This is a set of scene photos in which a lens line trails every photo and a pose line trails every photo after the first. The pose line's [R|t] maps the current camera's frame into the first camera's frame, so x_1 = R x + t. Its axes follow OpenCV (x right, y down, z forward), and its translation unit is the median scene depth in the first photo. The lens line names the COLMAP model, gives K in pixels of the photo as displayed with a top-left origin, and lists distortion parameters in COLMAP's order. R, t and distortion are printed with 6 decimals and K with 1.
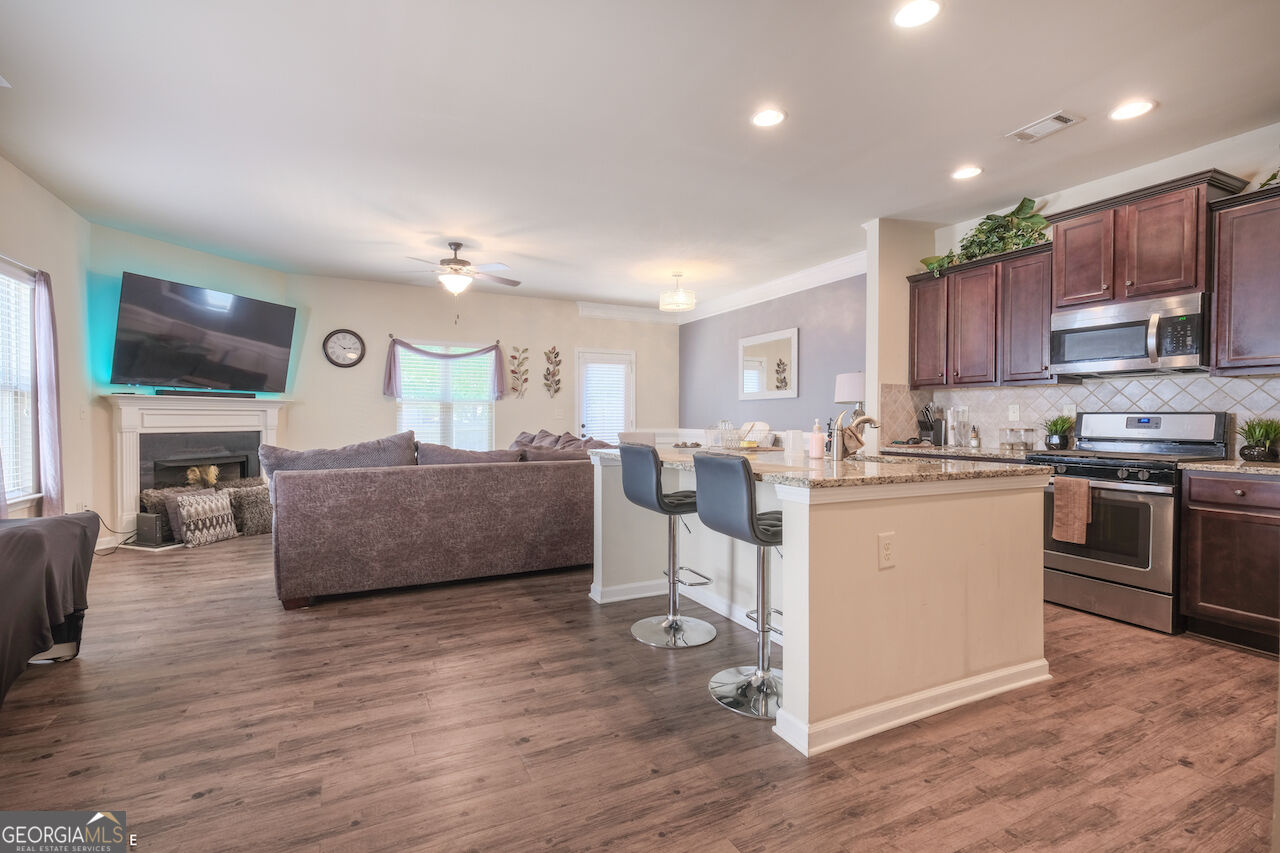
lens RADIAL K [[589.1, 0, 640.0], [0, 589.1, 426.5], [0, 0, 1]] dist [0.001059, 0.000176]
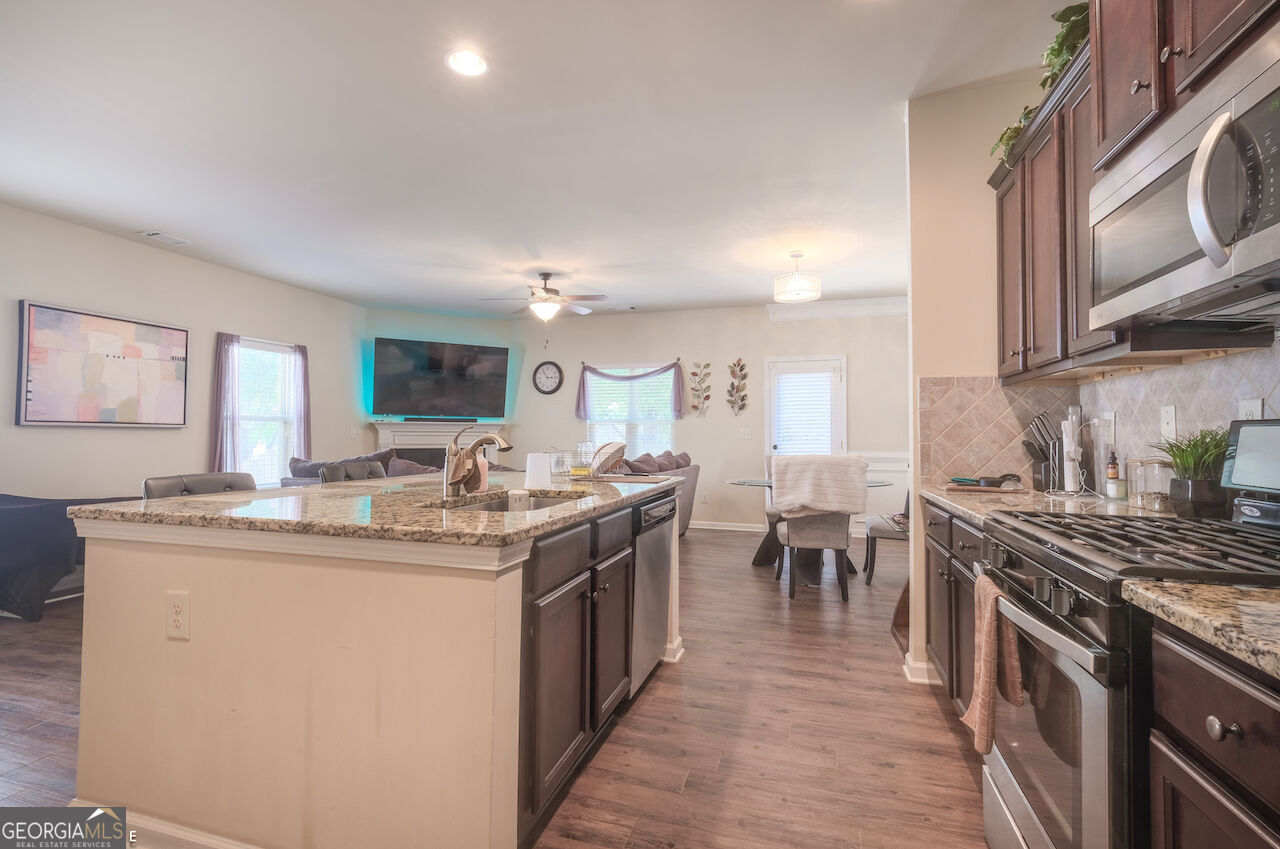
lens RADIAL K [[595.2, 0, 621.4], [0, 595.2, 425.0], [0, 0, 1]] dist [0.001152, 0.000370]
pose [[0.718999, -0.015276, -0.694843, 0.528714], [-0.010445, 0.999408, -0.032780, -0.003692], [0.694933, 0.030826, 0.718414, 0.331227]]
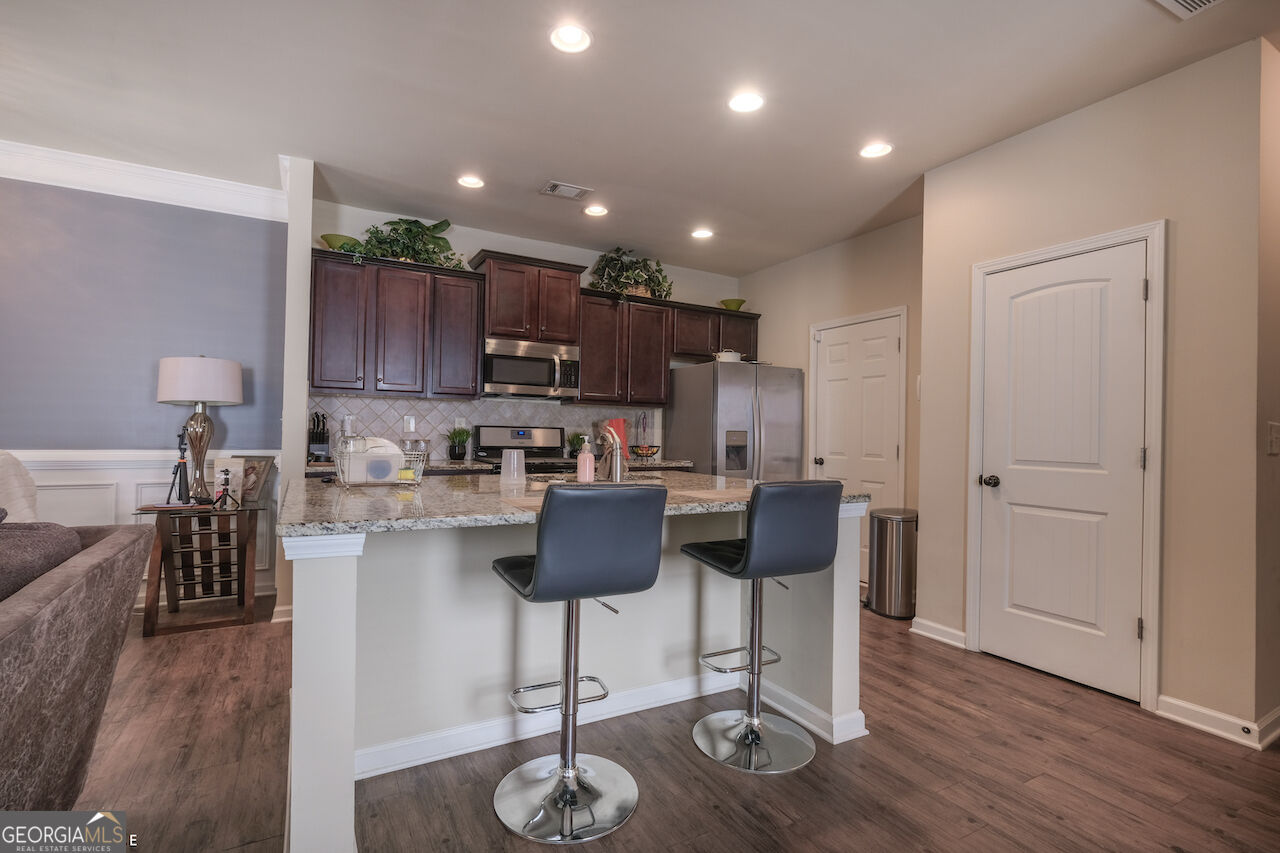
lens RADIAL K [[591.7, 0, 640.0], [0, 591.7, 426.5], [0, 0, 1]] dist [0.001829, 0.000356]
pose [[-0.045853, 0.009339, 0.998905, -0.306643], [-0.003024, 0.999950, -0.009487, -0.009805], [-0.998944, -0.003456, -0.045823, 0.537462]]
